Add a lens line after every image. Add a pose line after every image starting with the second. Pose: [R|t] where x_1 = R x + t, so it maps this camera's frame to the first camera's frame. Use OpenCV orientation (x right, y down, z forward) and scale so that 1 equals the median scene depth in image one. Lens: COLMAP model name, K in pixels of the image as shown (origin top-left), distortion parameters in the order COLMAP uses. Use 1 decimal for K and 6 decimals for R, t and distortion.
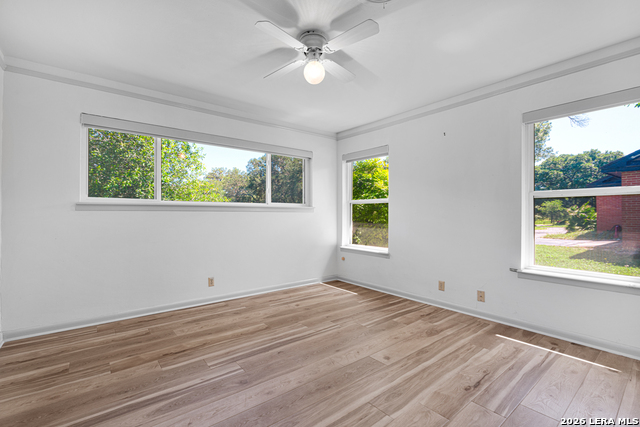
lens RADIAL K [[288.6, 0, 318.5], [0, 288.6, 214.3], [0, 0, 1]] dist [-0.001801, 0.000220]
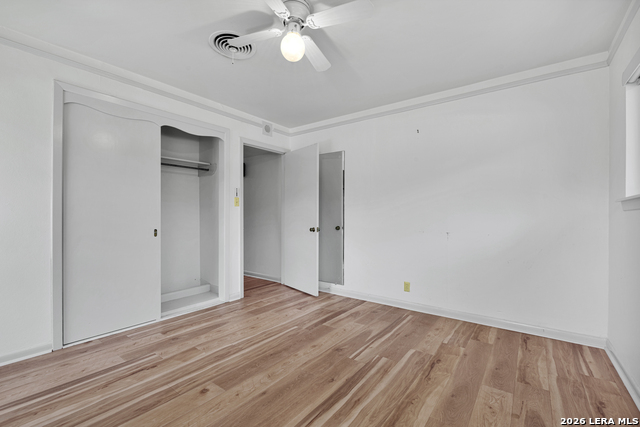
lens RADIAL K [[288.6, 0, 320.6], [0, 288.6, 215.4], [0, 0, 1]] dist [-0.001801, 0.000220]
pose [[-0.969946, -0.006098, -0.243242, 0.119073], [-0.004670, 0.999968, -0.006447, -0.009296], [0.243274, -0.005118, -0.969944, 1.941574]]
